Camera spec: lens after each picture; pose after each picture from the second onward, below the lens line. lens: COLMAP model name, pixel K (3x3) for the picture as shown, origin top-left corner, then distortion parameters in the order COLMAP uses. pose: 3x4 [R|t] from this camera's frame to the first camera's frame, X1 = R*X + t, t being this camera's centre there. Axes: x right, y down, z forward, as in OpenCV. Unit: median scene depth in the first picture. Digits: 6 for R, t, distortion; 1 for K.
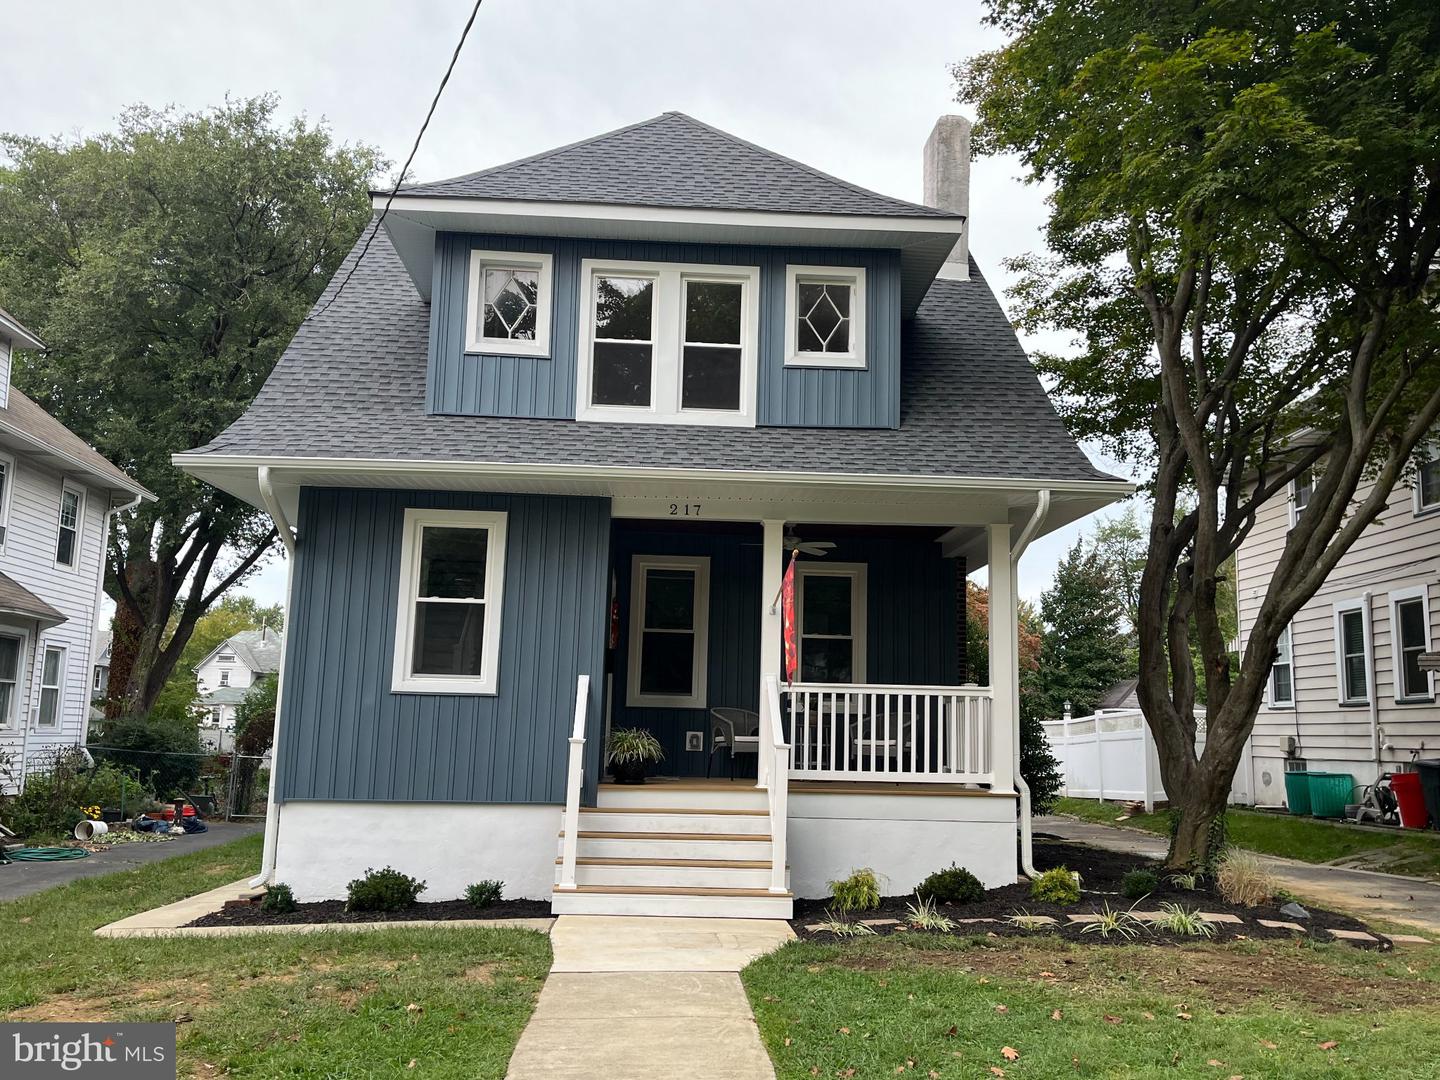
lens RADIAL K [[1237.0, 0, 720.4], [0, 1237.0, 539.2], [0, 0, 1]] dist [-0.004496, 0.006312]
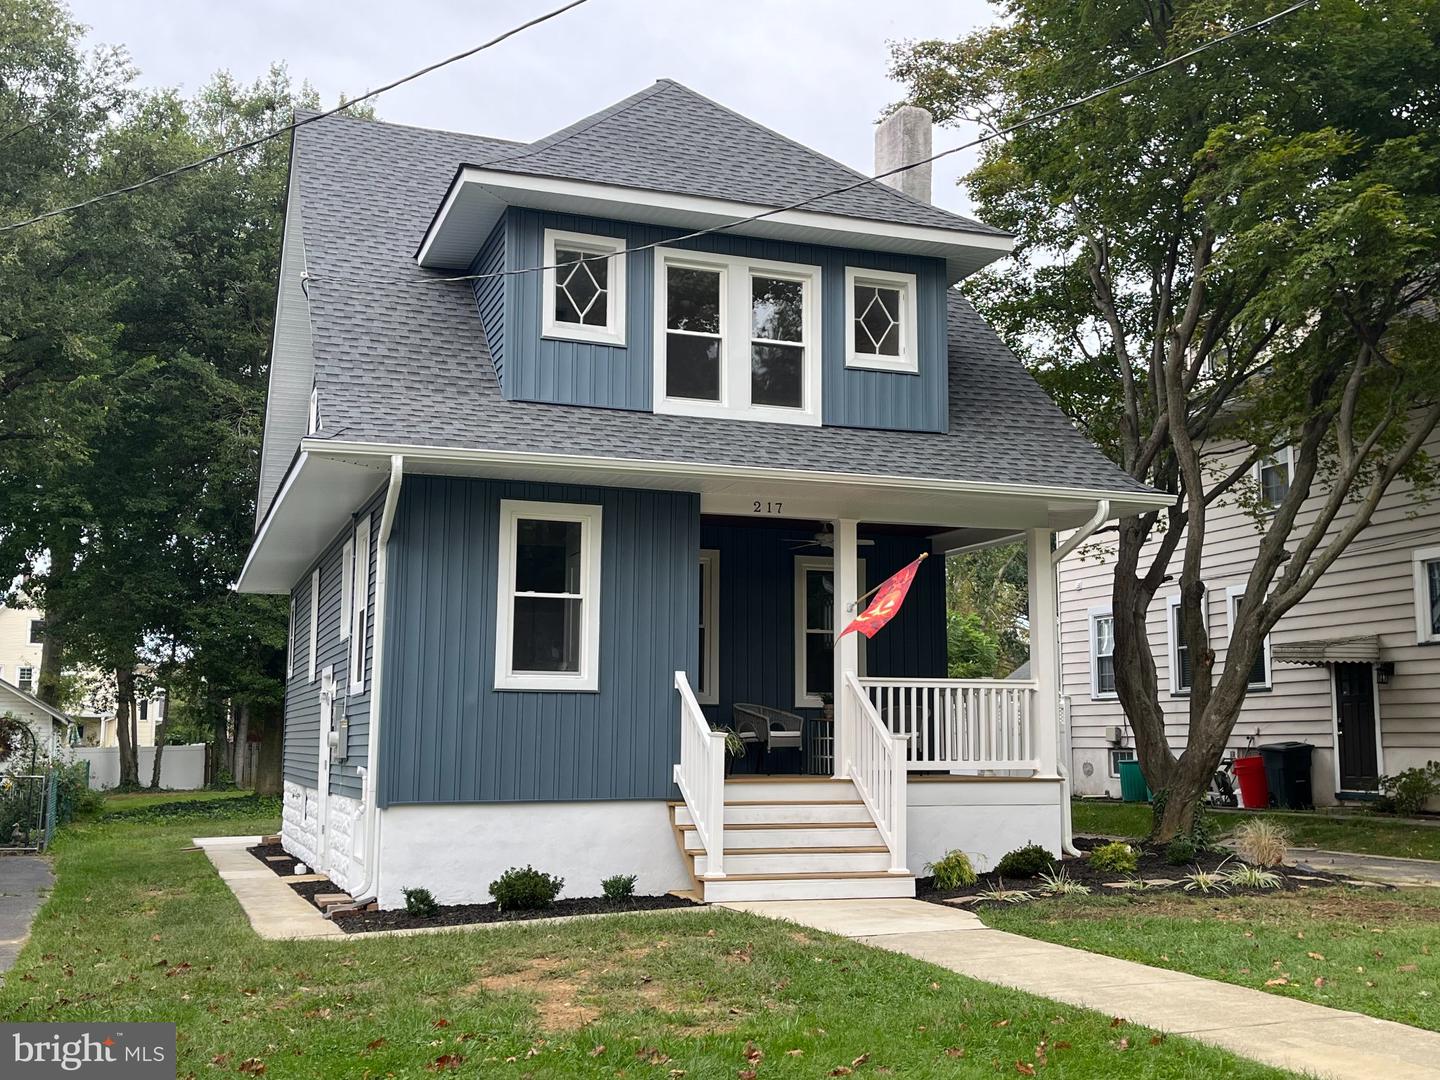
lens RADIAL K [[1491.8, 0, 719.2], [0, 1491.8, 540.6], [0, 0, 1]] dist [-0.004252, 0.000000]
pose [[0.958224, 0.018823, 0.285398, -0.400222], [-0.025786, 0.999454, 0.020661, -0.019963], [-0.284853, -0.027157, 0.958186, -0.152765]]
